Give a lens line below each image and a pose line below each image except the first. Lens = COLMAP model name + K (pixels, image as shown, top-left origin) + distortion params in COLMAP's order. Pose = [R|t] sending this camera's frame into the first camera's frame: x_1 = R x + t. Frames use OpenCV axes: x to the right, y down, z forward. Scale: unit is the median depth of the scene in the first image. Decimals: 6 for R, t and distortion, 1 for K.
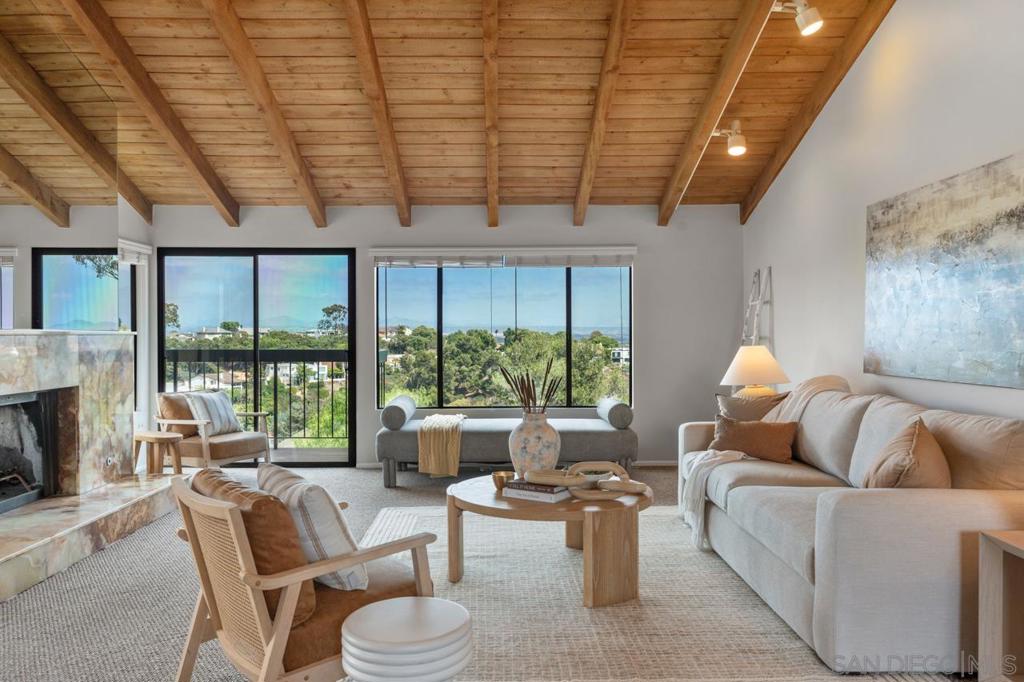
lens RADIAL K [[772.0, 0, 512.0], [0, 772.0, 341.0], [0, 0, 1]] dist [-0.004219, 0.006279]
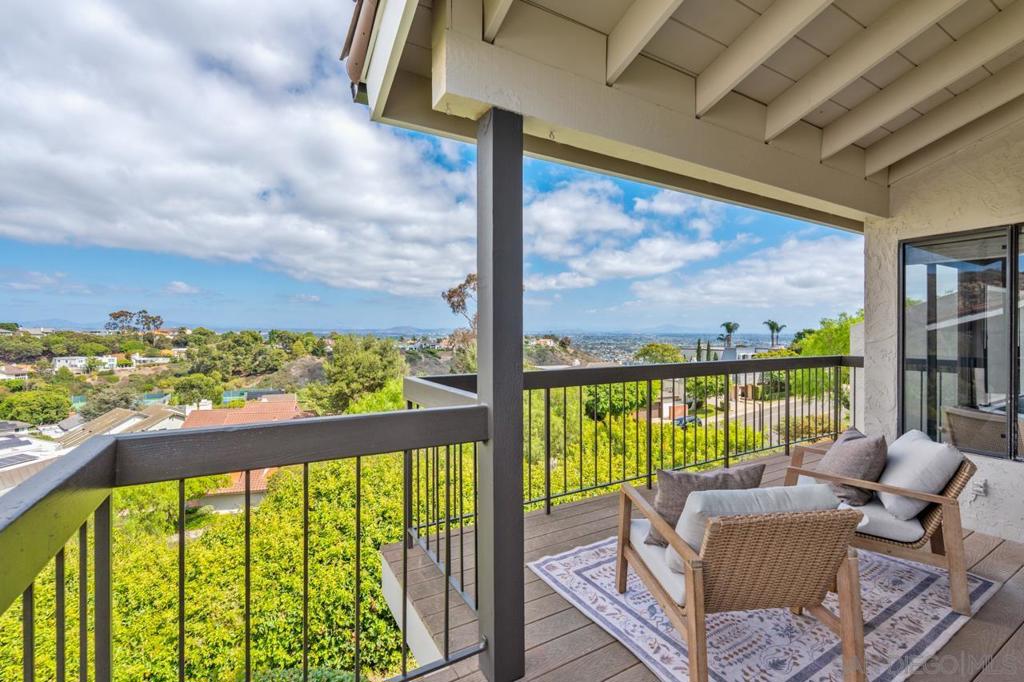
lens RADIAL K [[446.8, 0, 512.0], [0, 446.8, 341.0], [0, 0, 1]] dist [-0.002375, -0.000201]
pose [[0.871925, -0.006978, 0.489590, -0.824968], [0.003191, 0.999958, 0.008569, -0.009413], [-0.489630, -0.005909, 0.871910, 0.665675]]
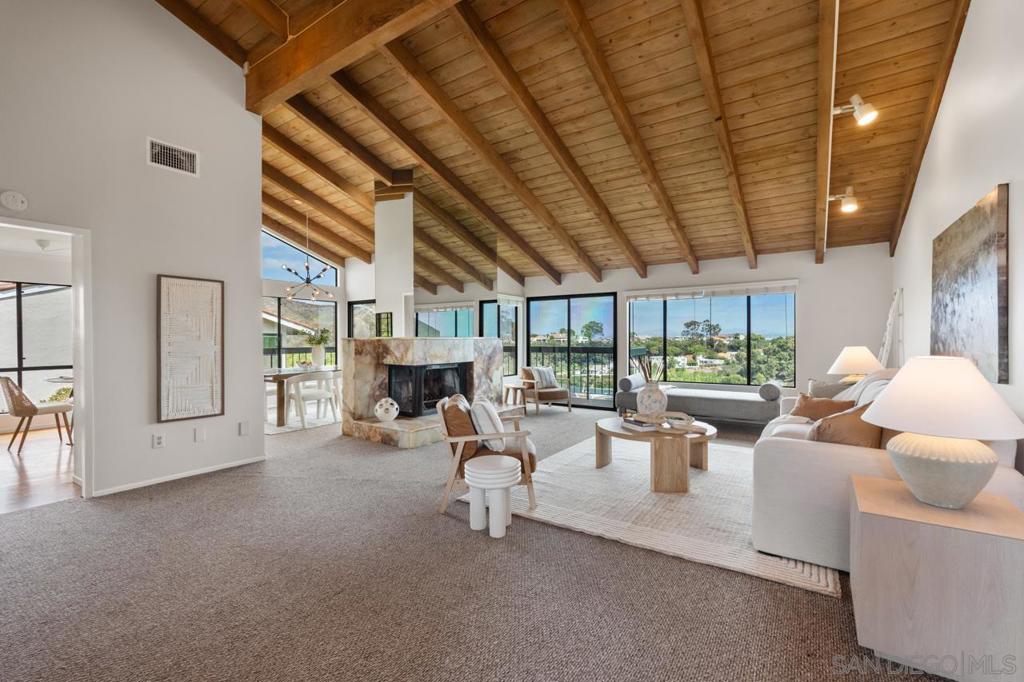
lens RADIAL K [[448.6, 0, 512.0], [0, 448.6, 341.0], [0, 0, 1]] dist [-0.001579, -0.000091]
pose [[0.817856, 0.001010, -0.575422, 0.230302], [-0.003566, 0.999988, -0.003313, 0.000927], [0.575412, 0.004761, 0.817850, -0.020668]]
